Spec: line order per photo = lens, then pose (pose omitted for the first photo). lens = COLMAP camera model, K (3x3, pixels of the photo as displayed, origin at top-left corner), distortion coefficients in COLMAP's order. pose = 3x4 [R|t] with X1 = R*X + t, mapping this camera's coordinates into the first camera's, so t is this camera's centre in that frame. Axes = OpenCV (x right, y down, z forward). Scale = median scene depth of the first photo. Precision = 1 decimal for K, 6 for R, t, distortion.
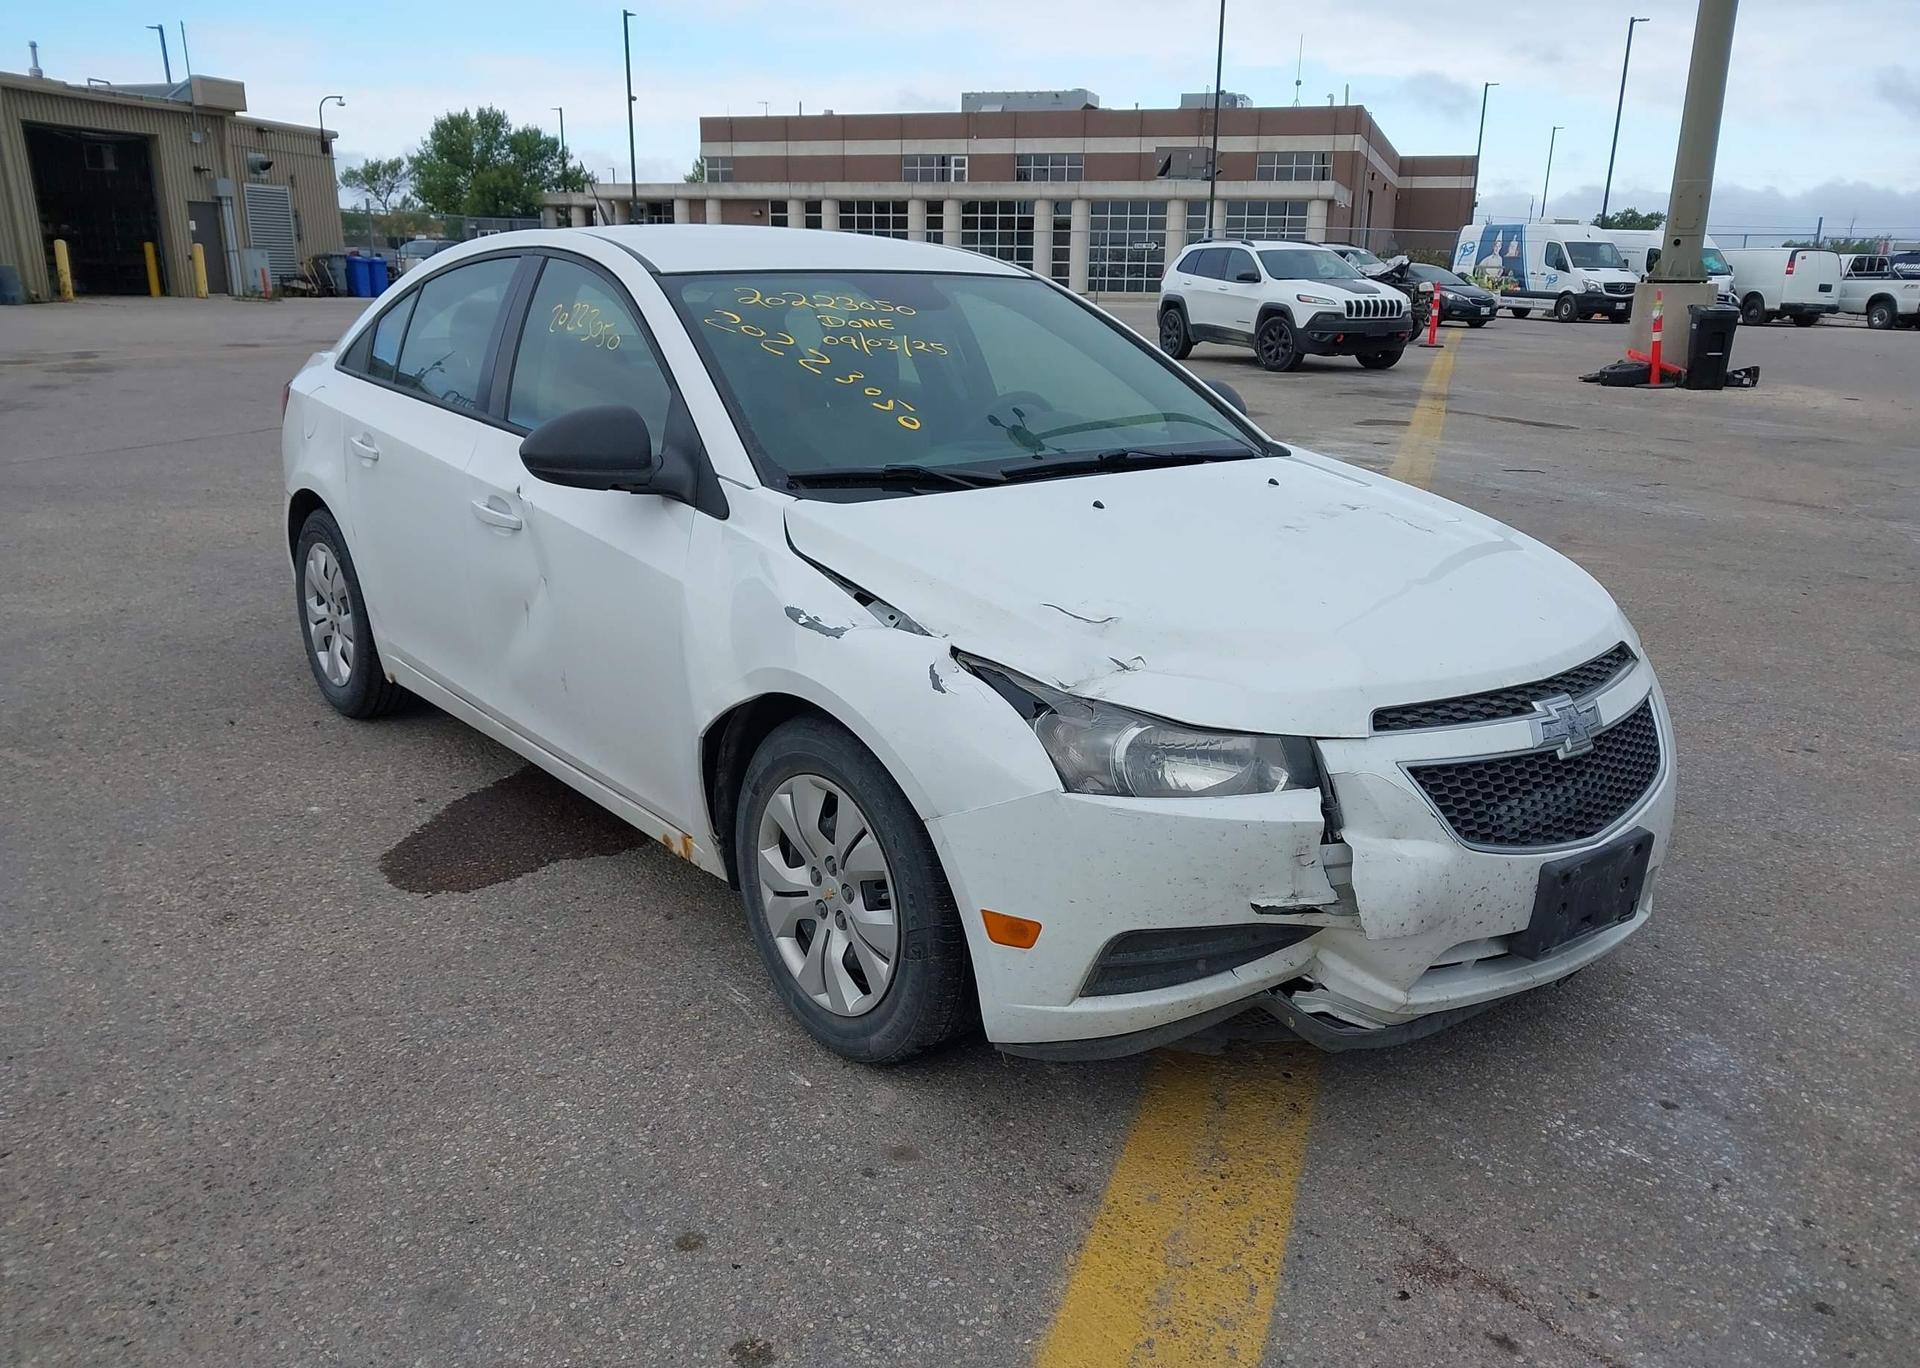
lens RADIAL K [[1517.3, 0, 959.3], [0, 1517.3, 740.2], [0, 0, 1]] dist [-0.013598, 0.028708]
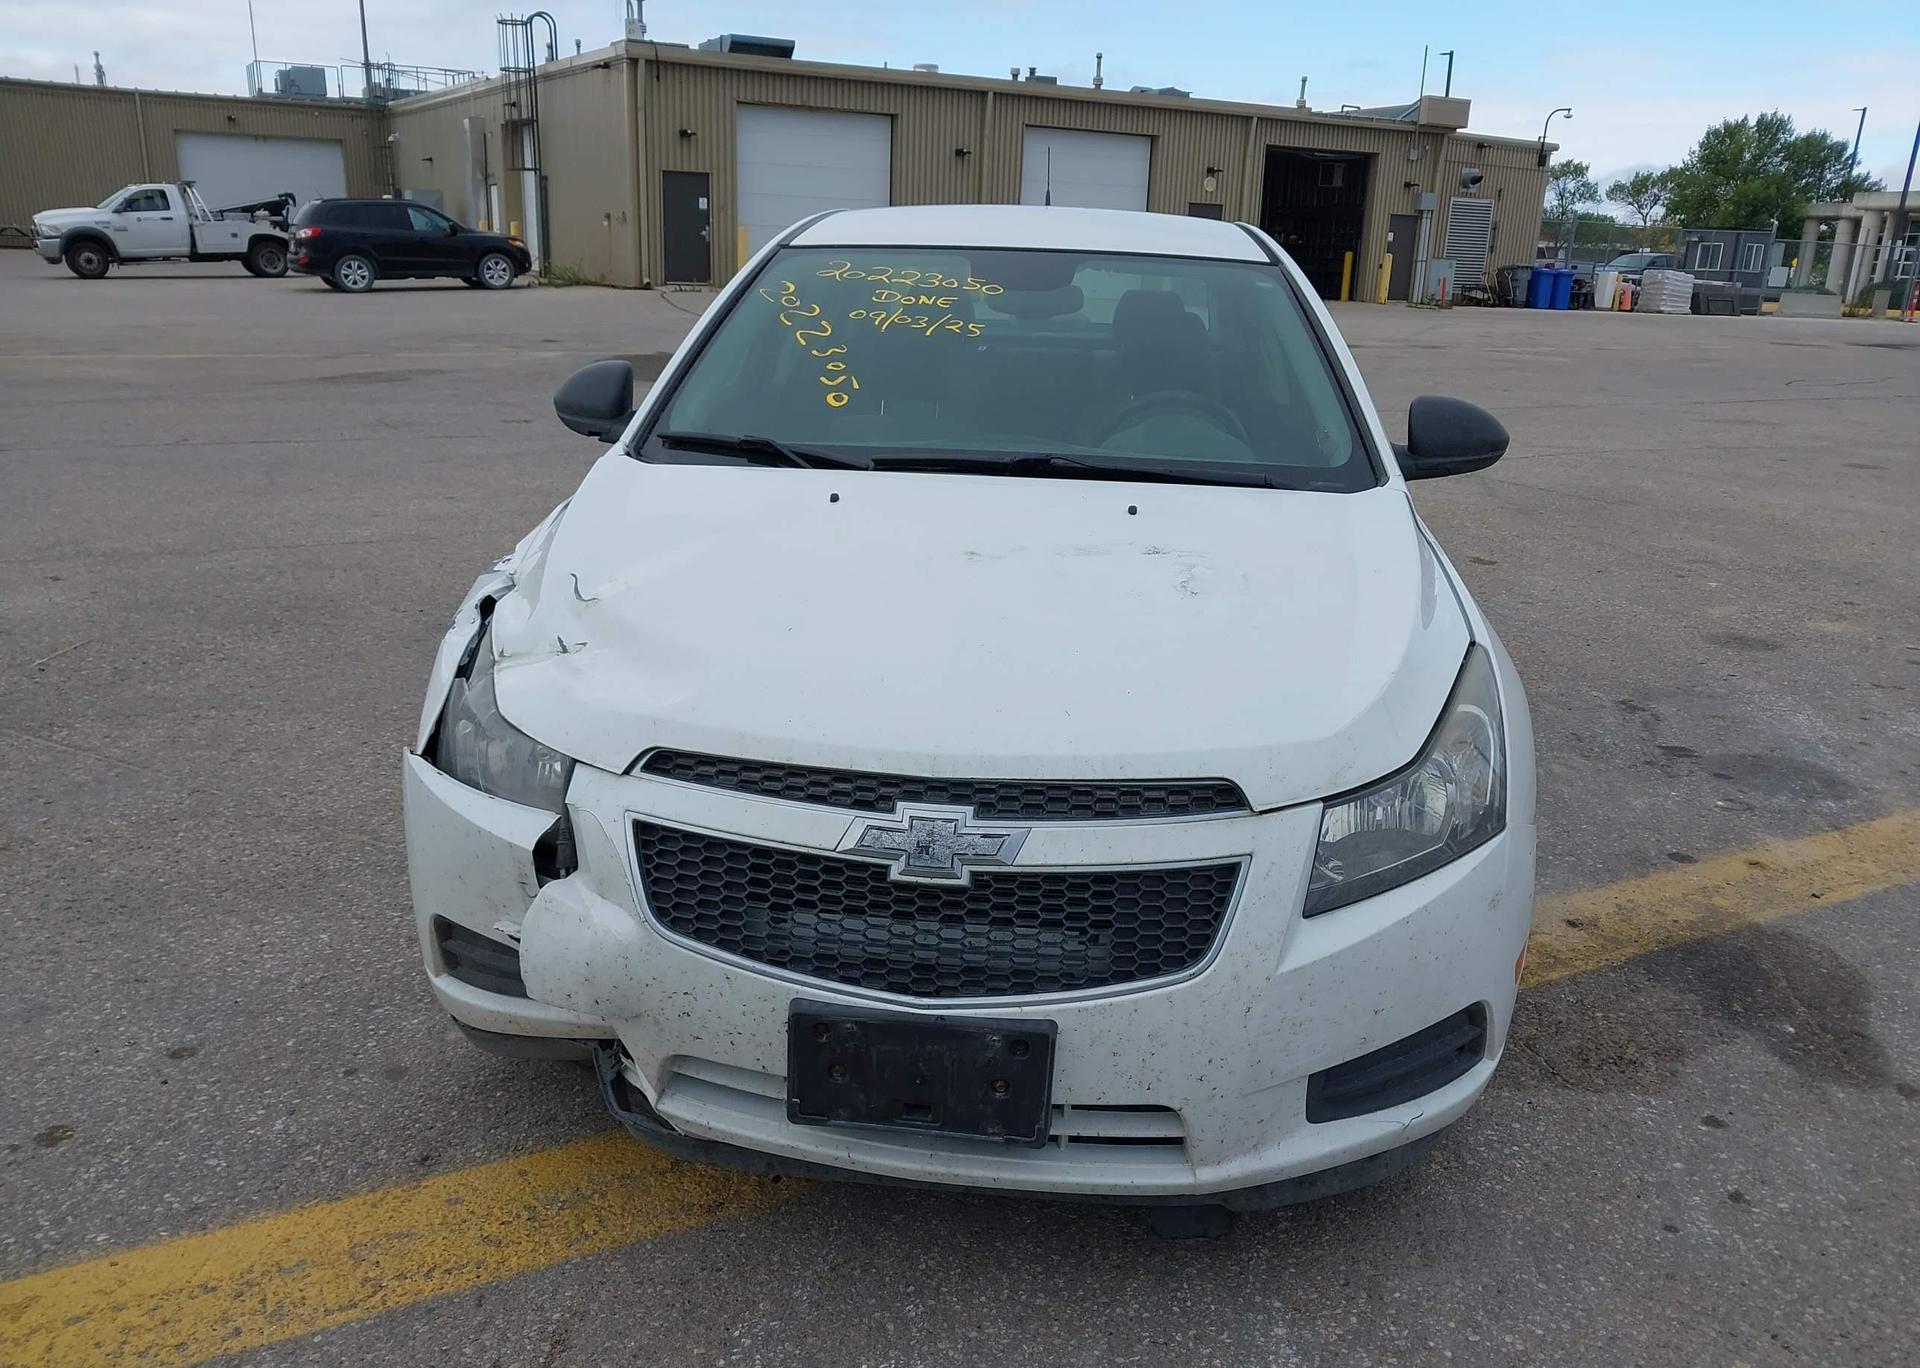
lens RADIAL K [[1512.6, 0, 957.6], [0, 1512.6, 740.5], [0, 0, 1]] dist [0.006178, -0.003591]
pose [[0.720619, 0.221795, -0.656899, 0.056510], [-0.227550, 0.970629, 0.078100, -0.007594], [0.654927, 0.093197, 0.749923, 0.029009]]
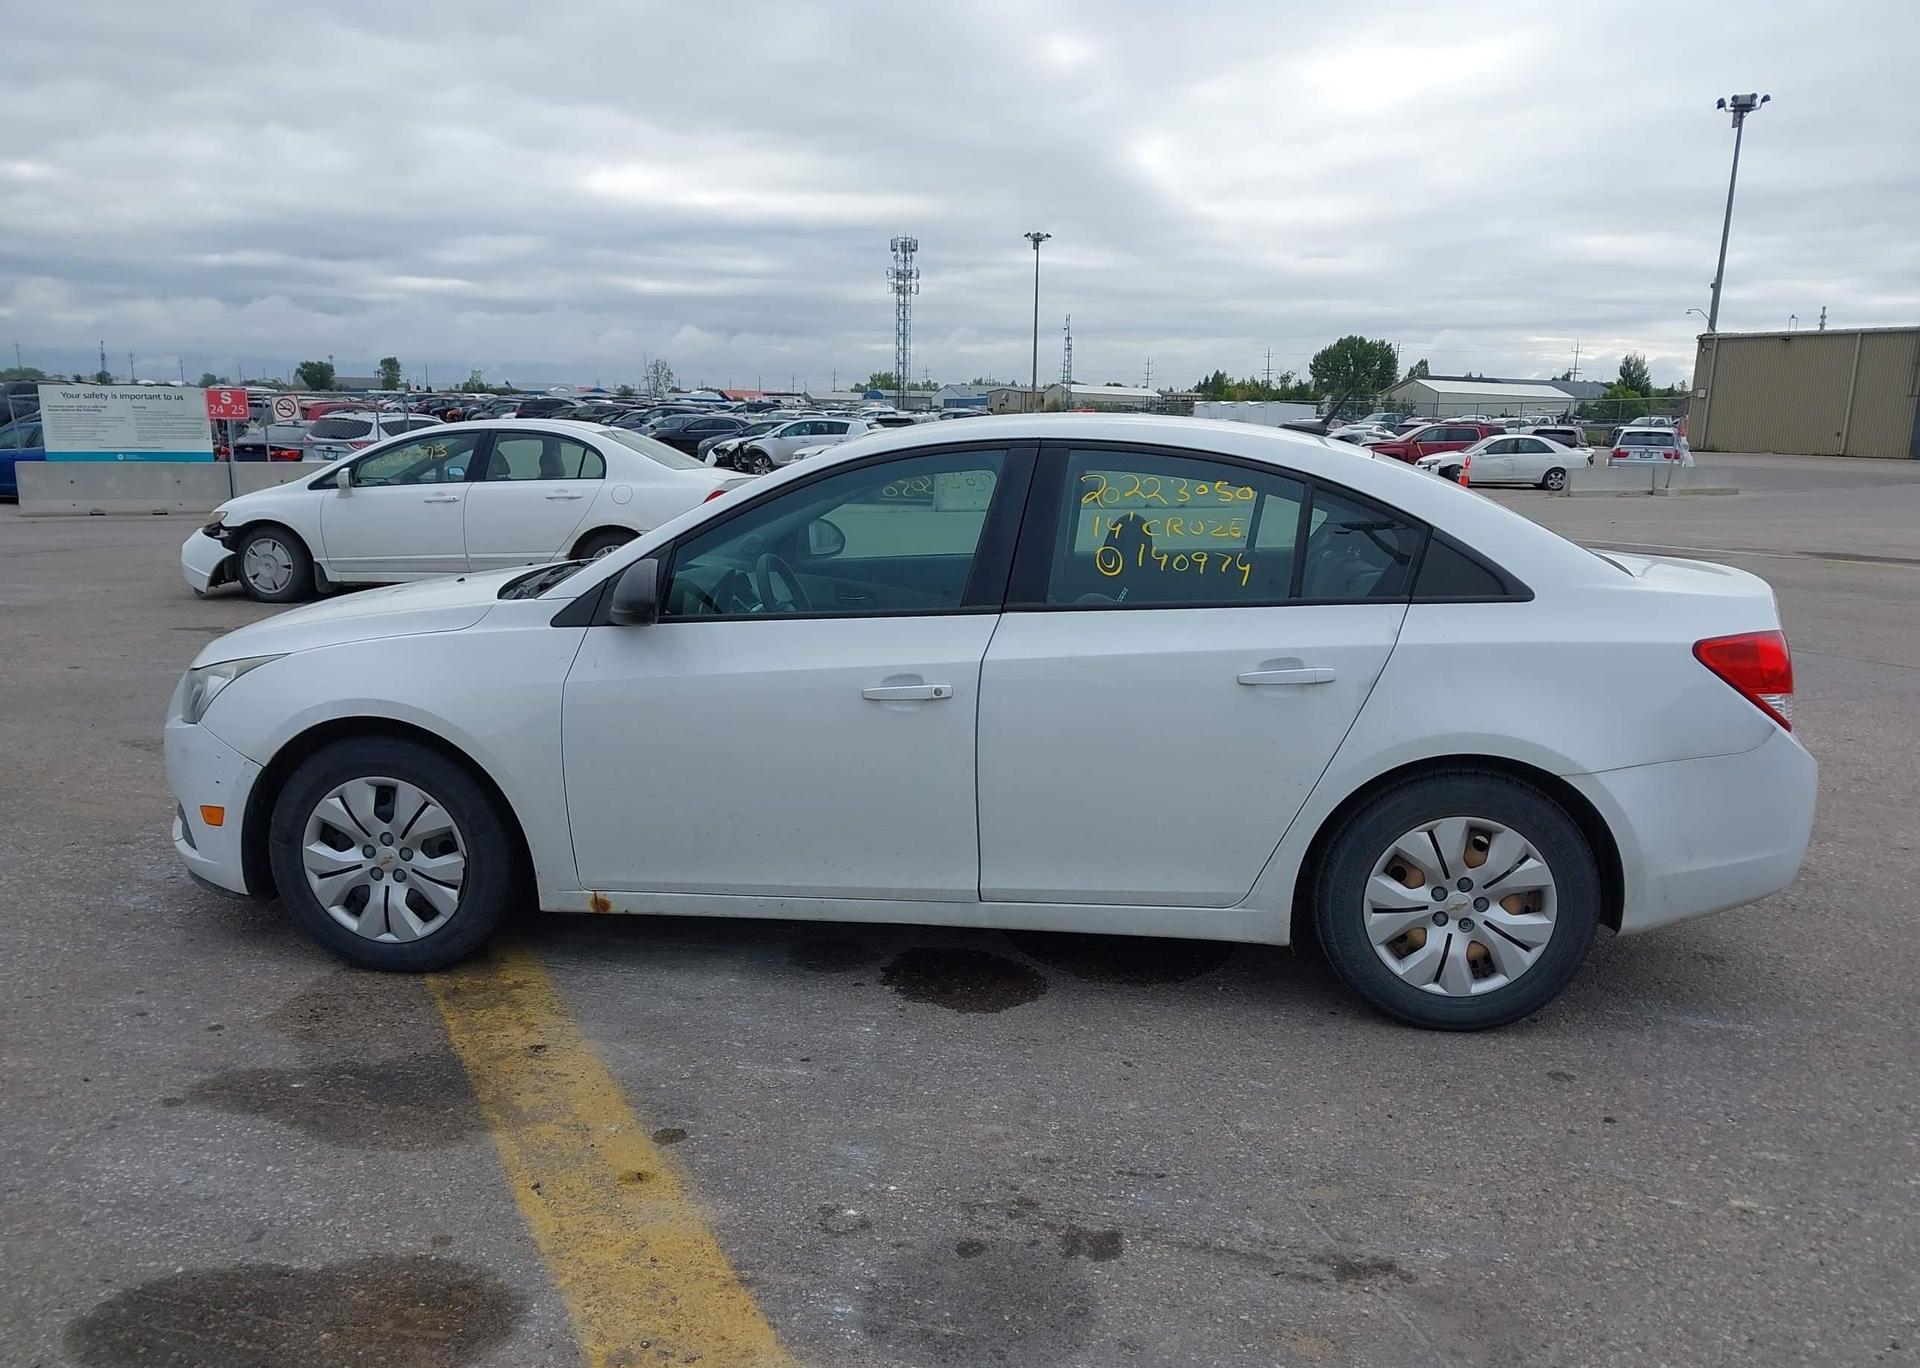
lens RADIAL K [[1517.3, 0, 959.3], [0, 1517.3, 740.2], [0, 0, 1]] dist [-0.013598, 0.028708]
pose [[-0.712494, 0.117403, -0.691787, 0.070181], [-0.237431, 0.887407, 0.395140, -0.057014], [0.660287, 0.445786, -0.604397, 0.180344]]
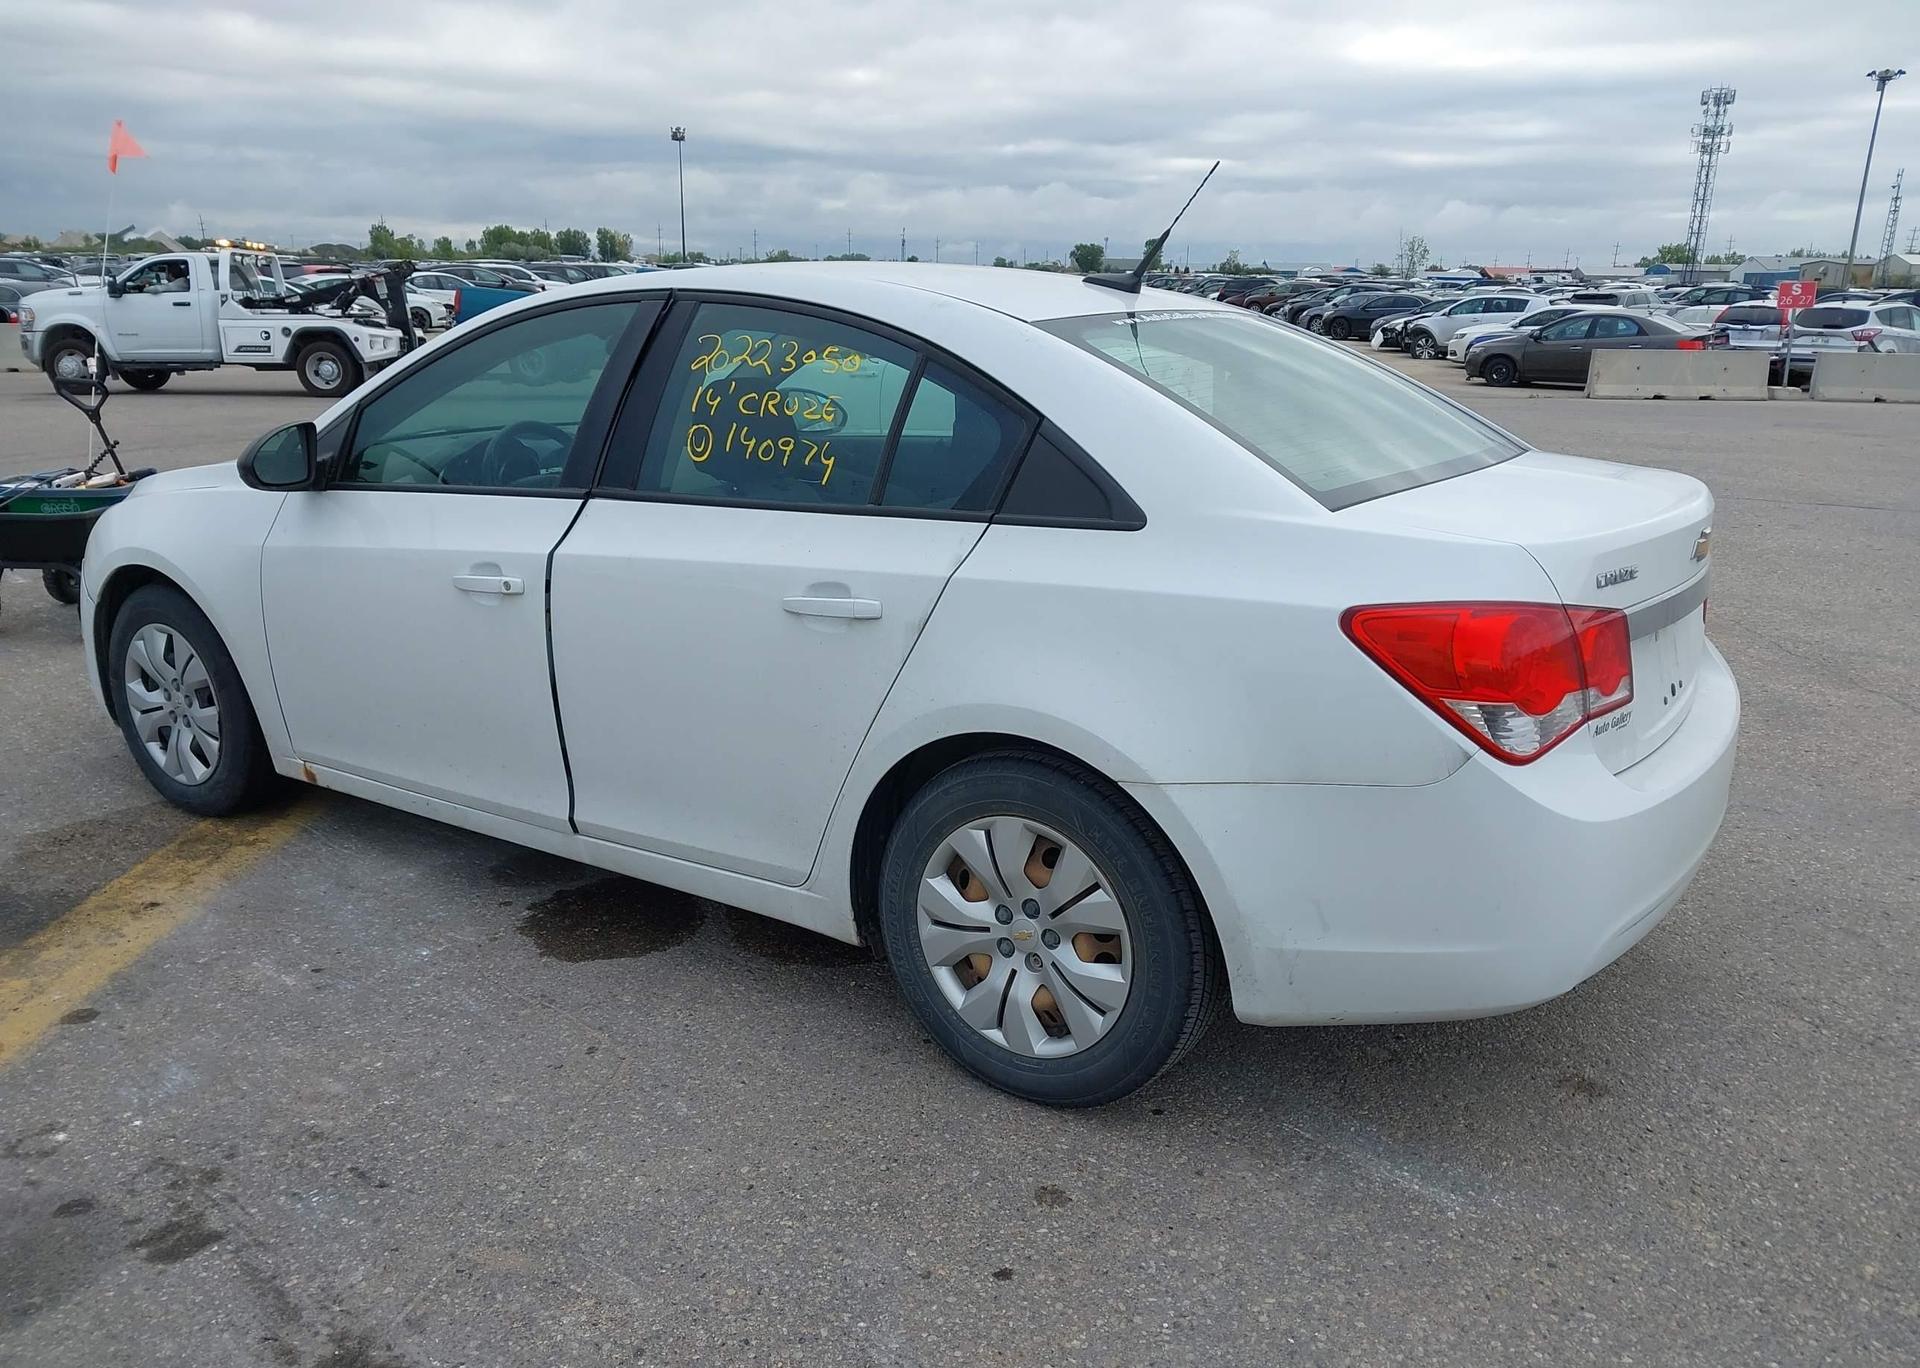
lens RADIAL K [[1481.4, 0, 959.6], [0, 1481.4, 751.7], [0, 0, 1]] dist [0.006746, 0.001282]
pose [[-0.952999, 0.061826, -0.296598, 0.006934], [-0.118664, 0.824577, 0.553165, -0.062463], [0.278768, 0.562361, -0.778485, 0.196072]]
